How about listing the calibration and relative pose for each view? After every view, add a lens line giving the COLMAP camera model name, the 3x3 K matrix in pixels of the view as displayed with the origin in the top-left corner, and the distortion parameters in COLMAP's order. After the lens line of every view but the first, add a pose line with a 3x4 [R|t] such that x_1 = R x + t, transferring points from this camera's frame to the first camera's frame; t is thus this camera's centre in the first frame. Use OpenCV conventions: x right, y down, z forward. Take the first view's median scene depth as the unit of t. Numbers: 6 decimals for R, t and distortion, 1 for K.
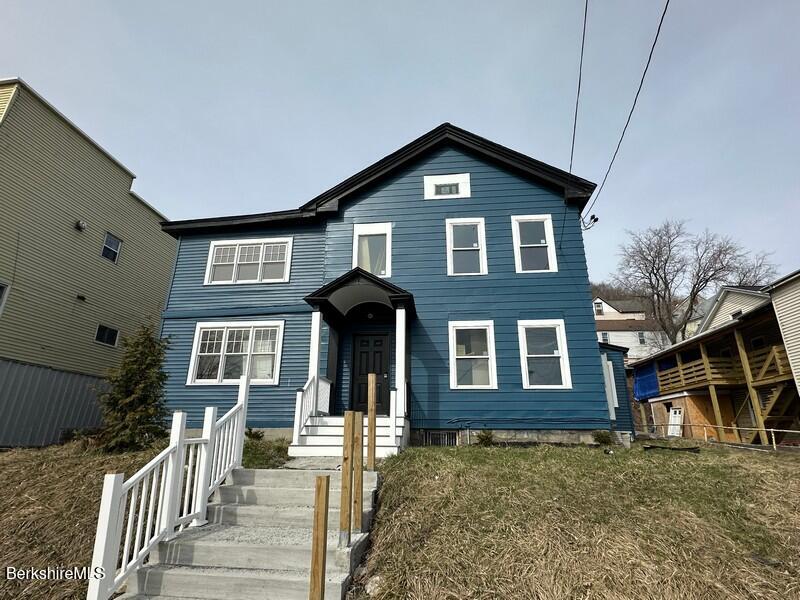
lens RADIAL K [[415.6, 0, 400.9], [0, 415.6, 301.9], [0, 0, 1]] dist [-0.001388, -0.000418]
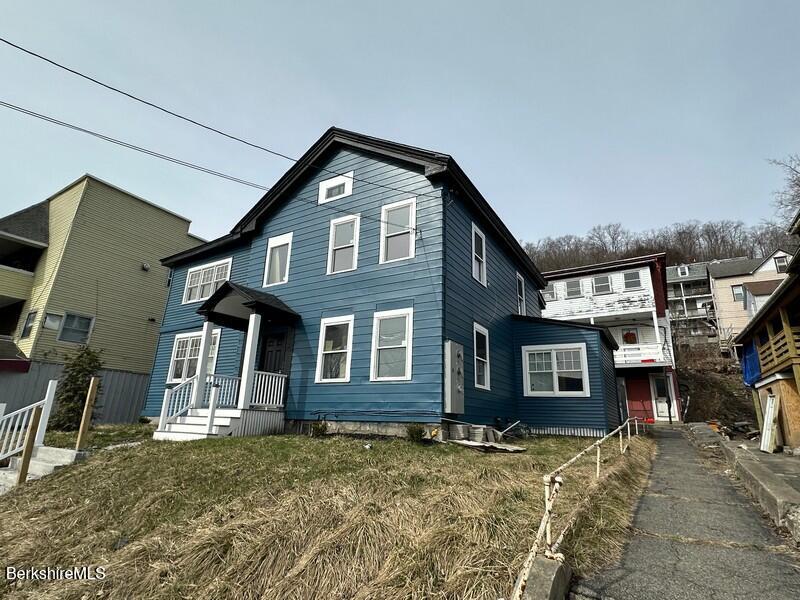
lens RADIAL K [[415.6, 0, 402.8], [0, 415.6, 299.8], [0, 0, 1]] dist [-0.001388, -0.000418]
pose [[0.909653, -0.100549, -0.403016, 0.692472], [0.110122, 0.993918, 0.000583, 0.019326], [0.400507, -0.044911, 0.915193, 0.108045]]
